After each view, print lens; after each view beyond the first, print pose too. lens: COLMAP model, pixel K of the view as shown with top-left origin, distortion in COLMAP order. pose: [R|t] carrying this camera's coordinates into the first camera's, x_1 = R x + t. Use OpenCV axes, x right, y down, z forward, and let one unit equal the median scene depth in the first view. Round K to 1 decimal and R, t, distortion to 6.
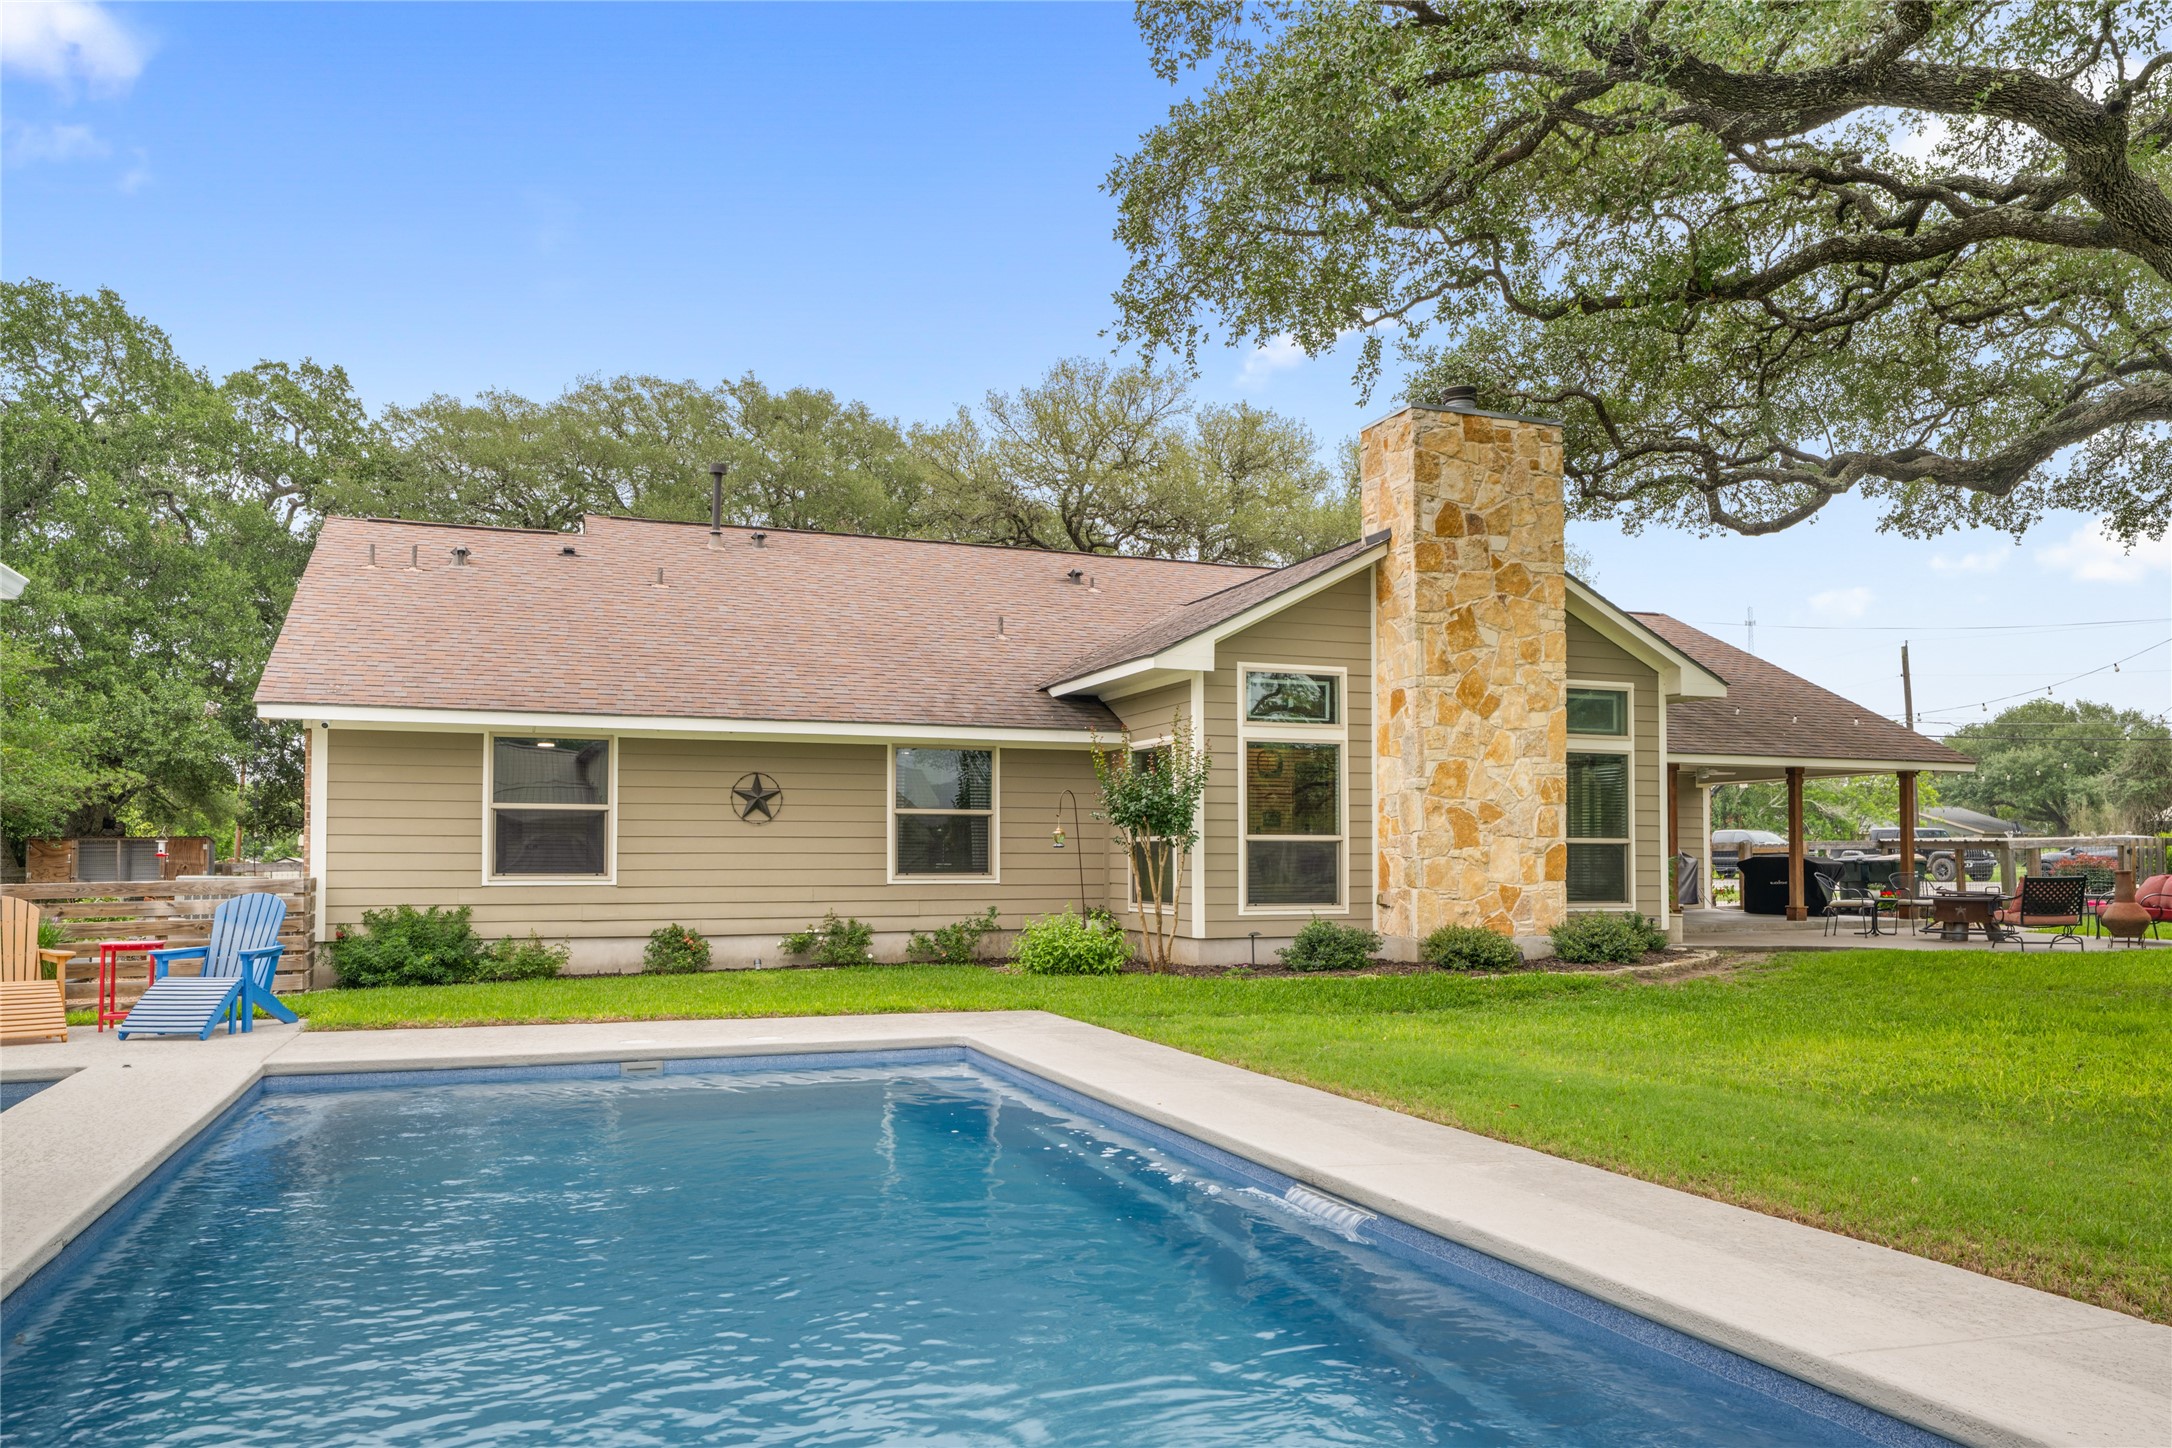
lens RADIAL K [[1510.0, 0, 1083.6], [0, 1510.0, 764.3], [0, 0, 1]] dist [-0.001979, -0.001649]
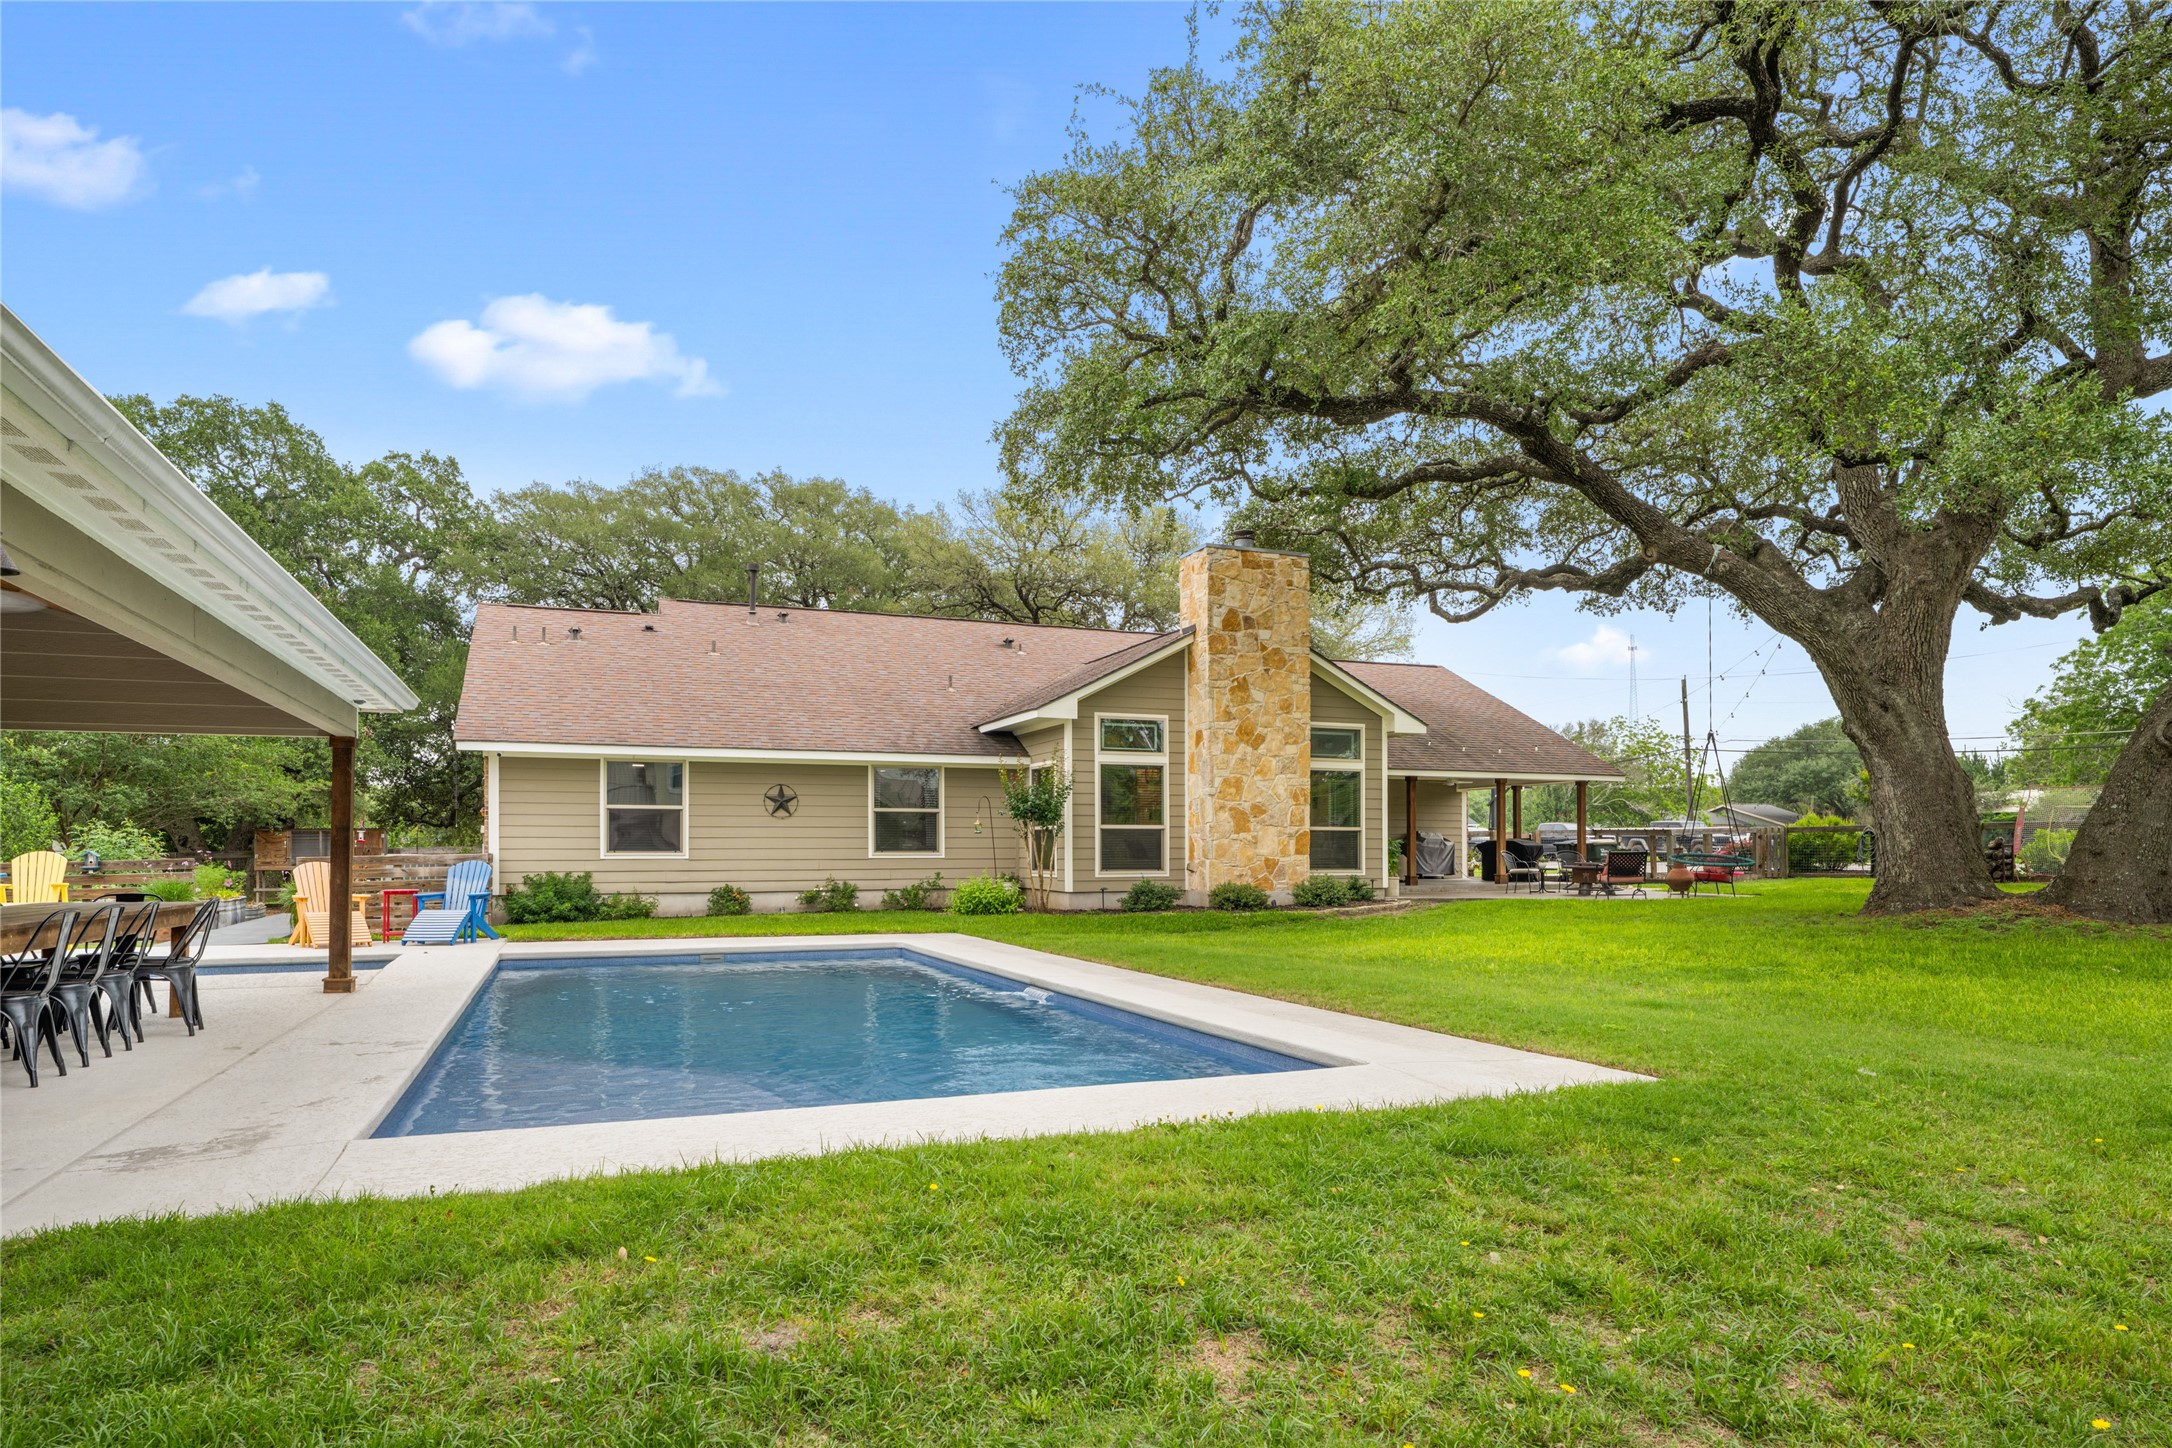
lens RADIAL K [[1319.1, 0, 1090.9], [0, 1319.1, 792.6], [0, 0, 1]] dist [0.004604, 0.001881]
pose [[0.999934, -0.000923, 0.011456, 0.080401], [0.000698, 0.999807, 0.019628, -0.012170], [-0.011472, -0.019619, 0.999742, -0.331231]]
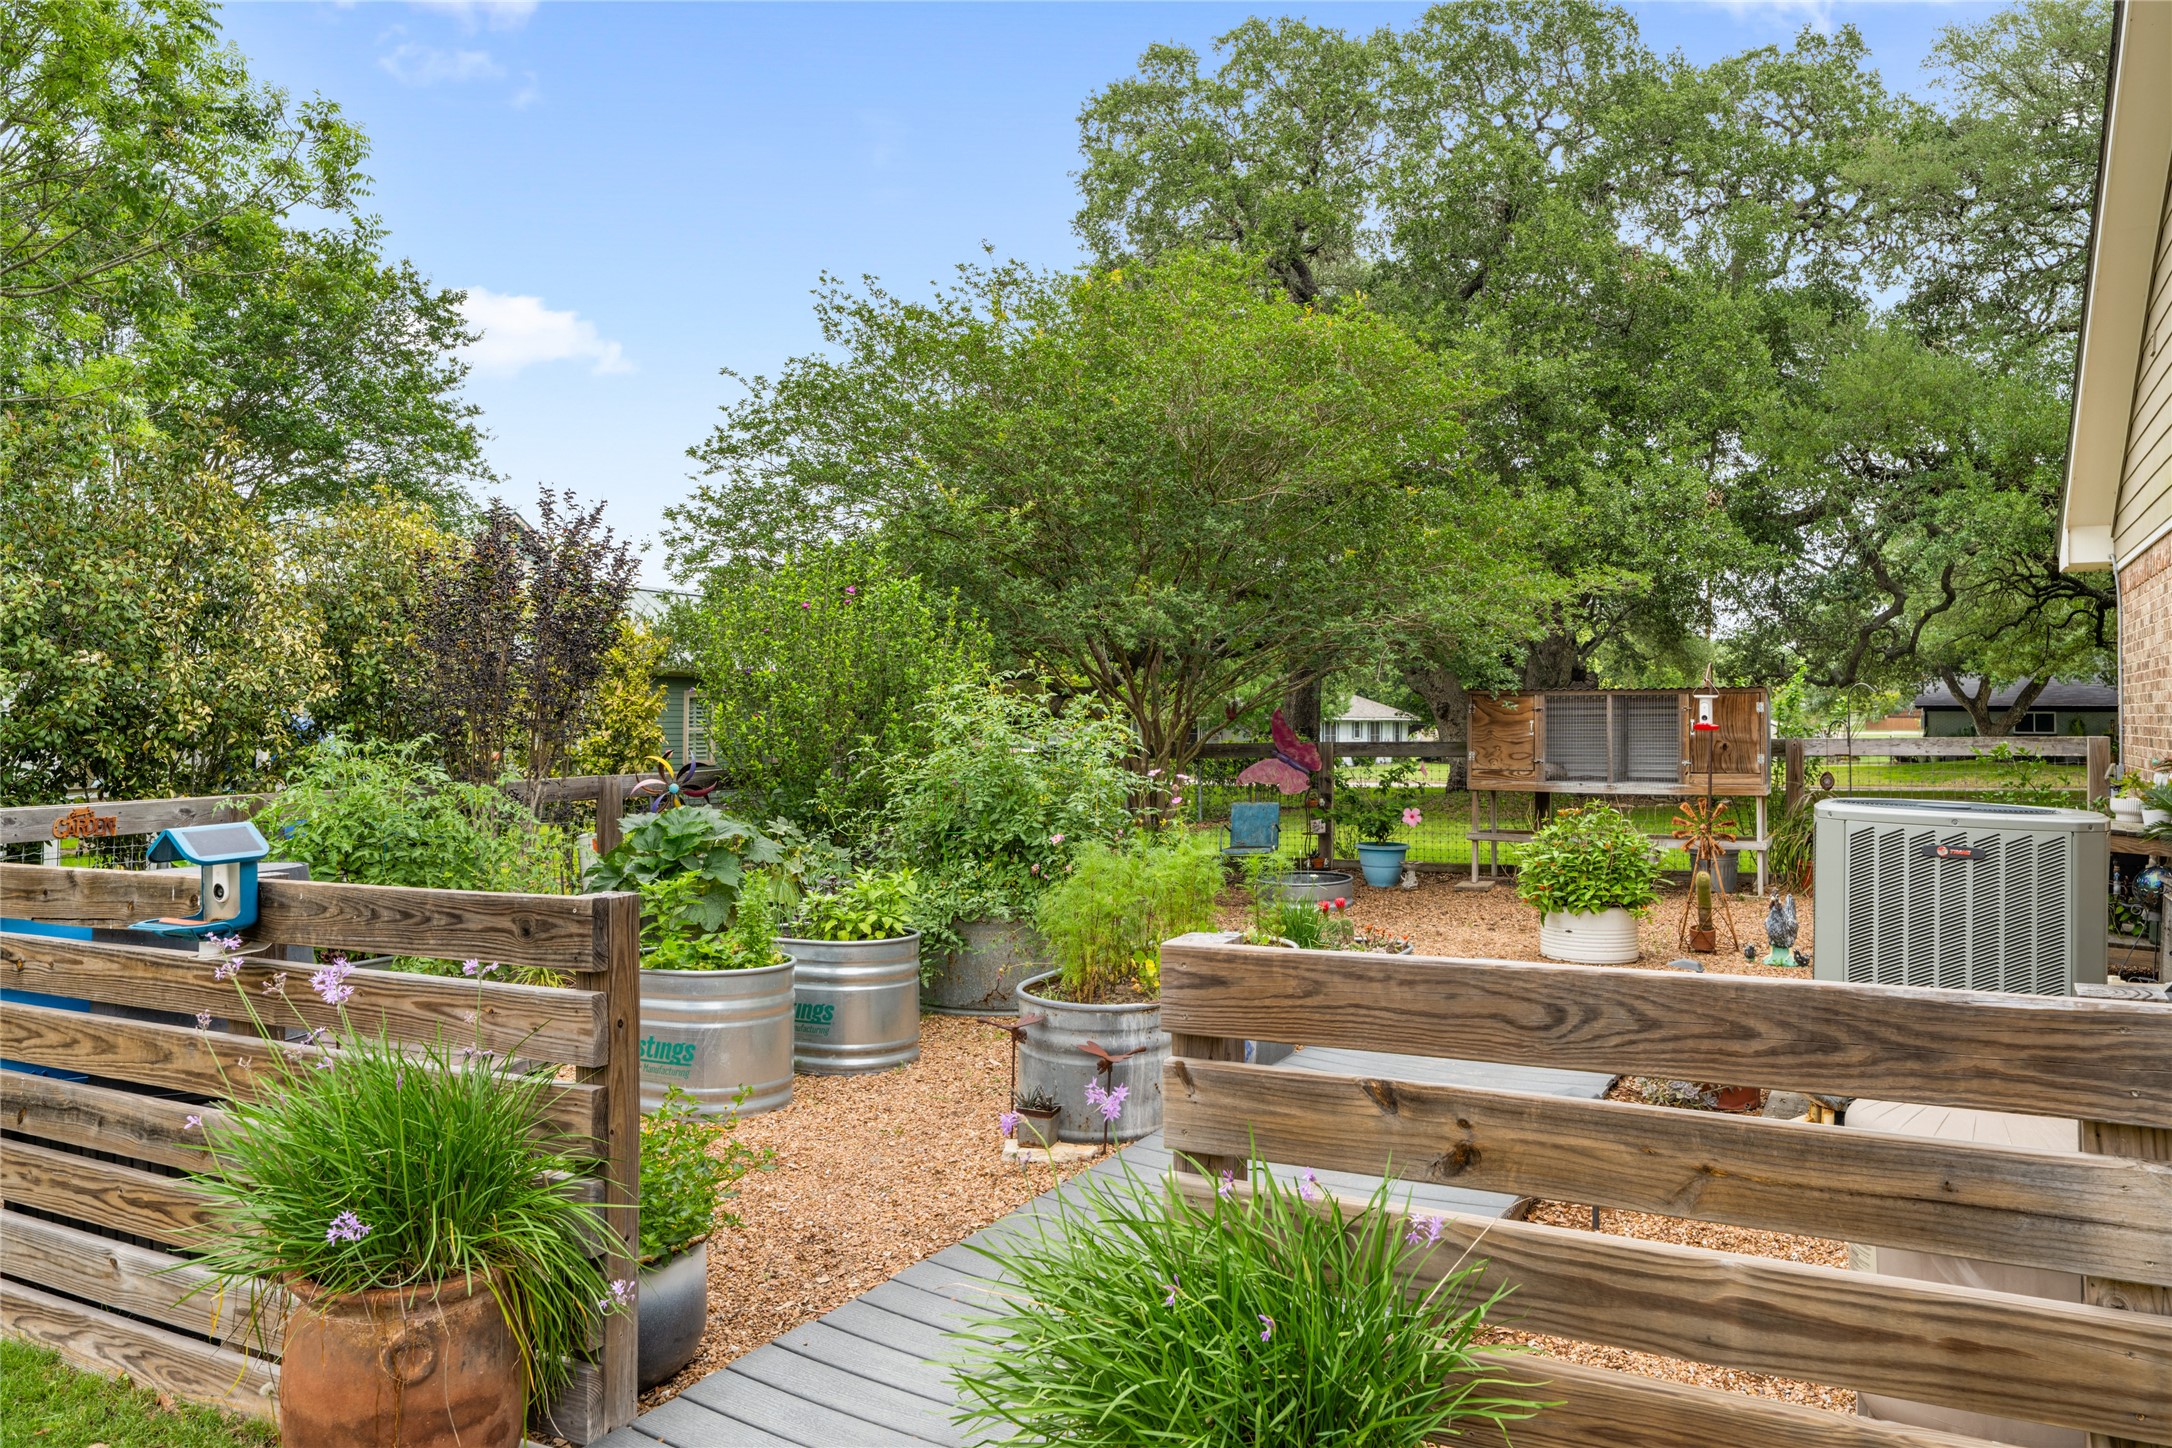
lens RADIAL K [[1510.0, 0, 1083.6], [0, 1510.0, 764.3], [0, 0, 1]] dist [-0.001979, -0.001649]
pose [[0.634899, 0.028997, -0.772050, -0.502409], [0.045056, 0.996205, 0.074468, 0.038736], [0.771280, -0.082065, 0.631183, 0.752591]]
